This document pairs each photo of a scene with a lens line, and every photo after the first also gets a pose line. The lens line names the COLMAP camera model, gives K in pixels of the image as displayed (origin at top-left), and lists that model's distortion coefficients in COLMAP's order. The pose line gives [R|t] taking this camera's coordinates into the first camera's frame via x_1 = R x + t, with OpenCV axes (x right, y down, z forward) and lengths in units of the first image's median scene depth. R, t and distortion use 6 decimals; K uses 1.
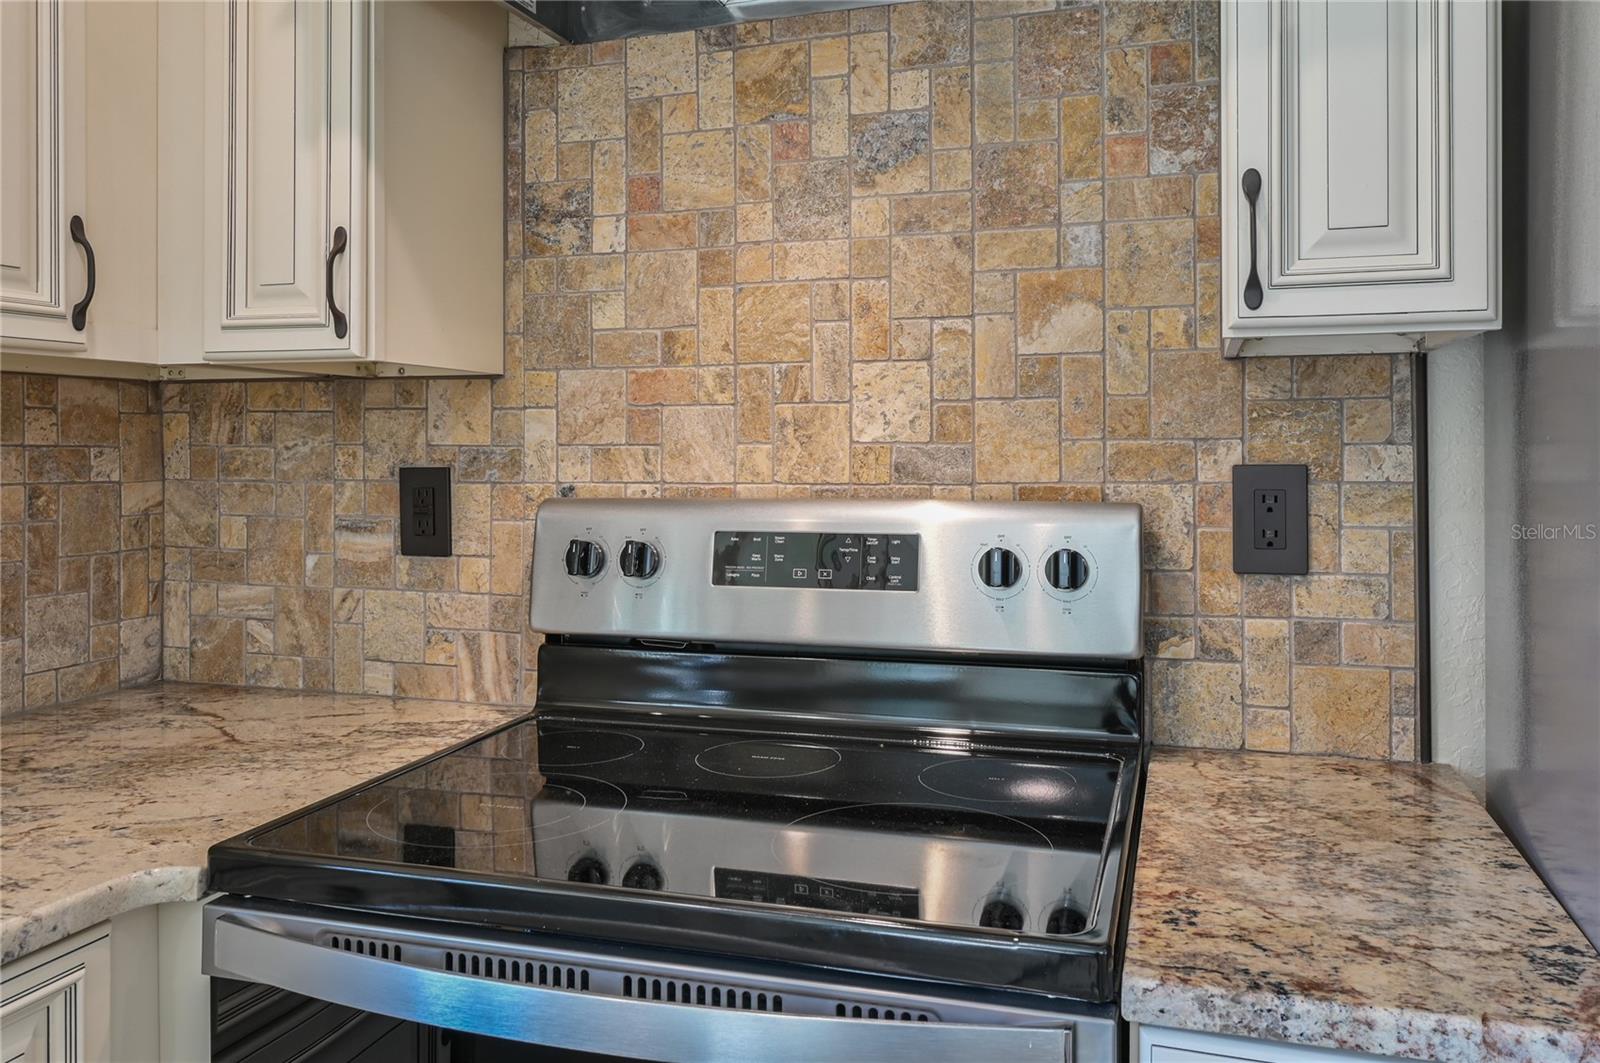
lens RADIAL K [[1242.4, 0, 805.7], [0, 1242.4, 465.0], [0, 0, 1]] dist [0.000762, -0.005320]
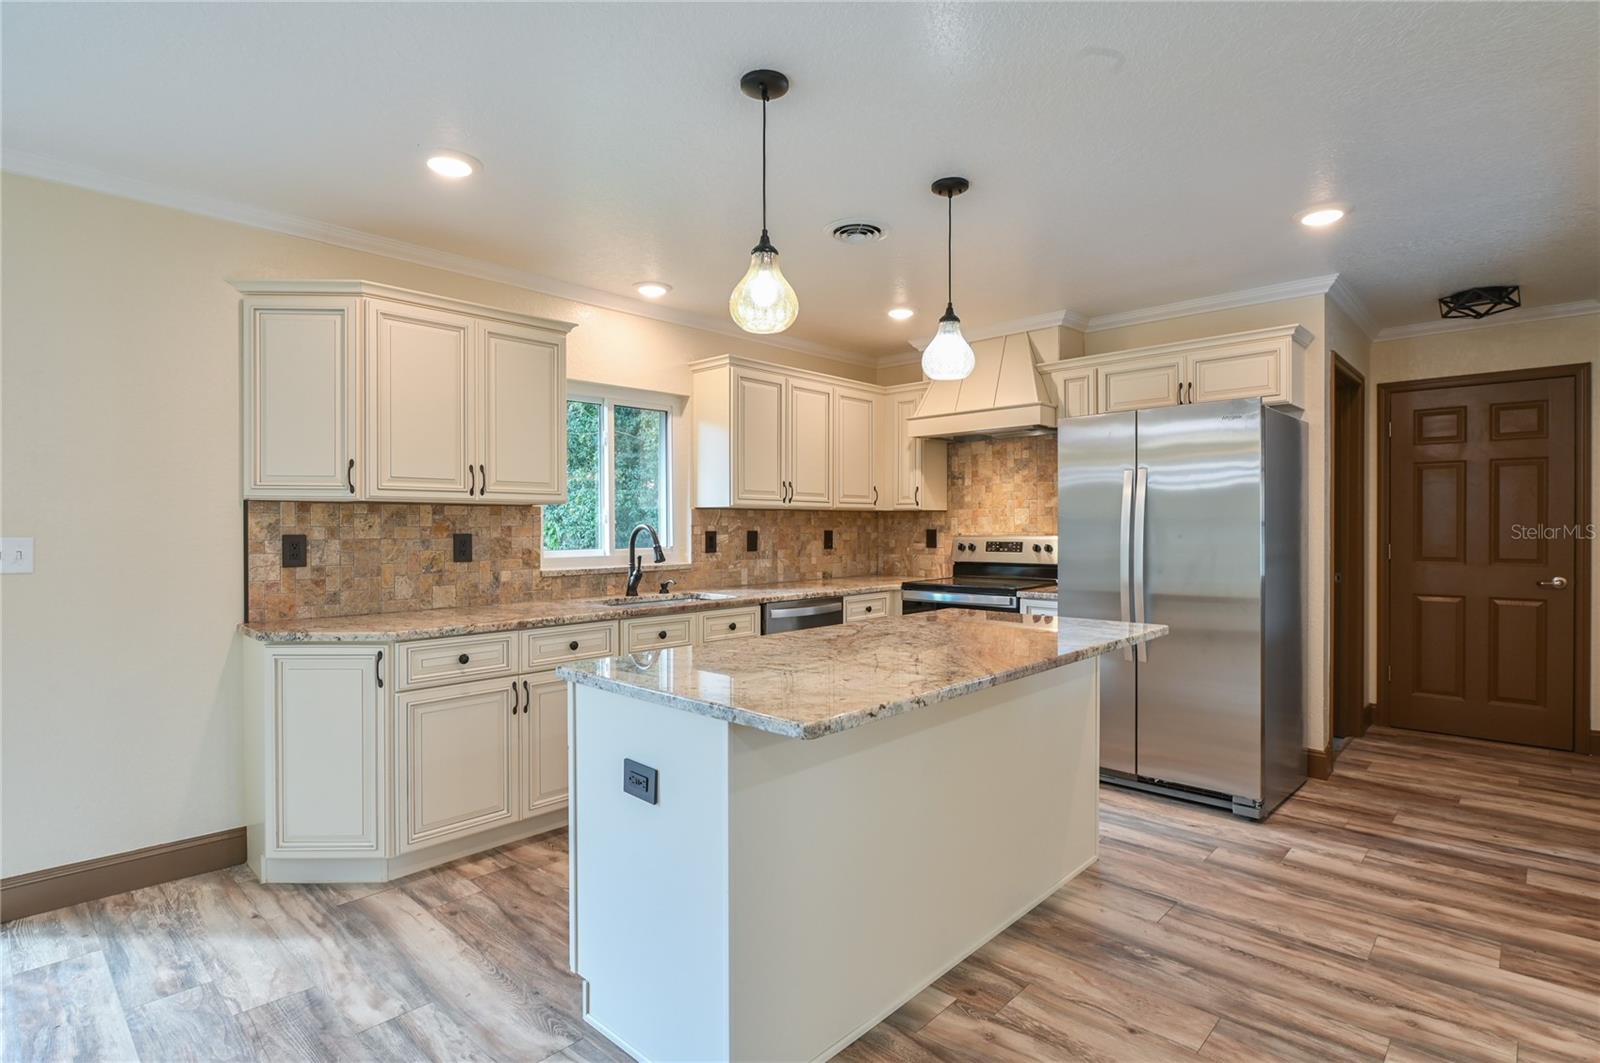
lens RADIAL K [[791.8, 0, 805.0], [0, 791.8, 531.1], [0, 0, 1]] dist [-0.012831, 0.003625]
pose [[0.900712, 0.001411, -0.434415, 0.662002], [-0.003567, 0.999985, -0.004148, 0.025596], [0.434402, 0.005285, 0.900704, -2.236037]]
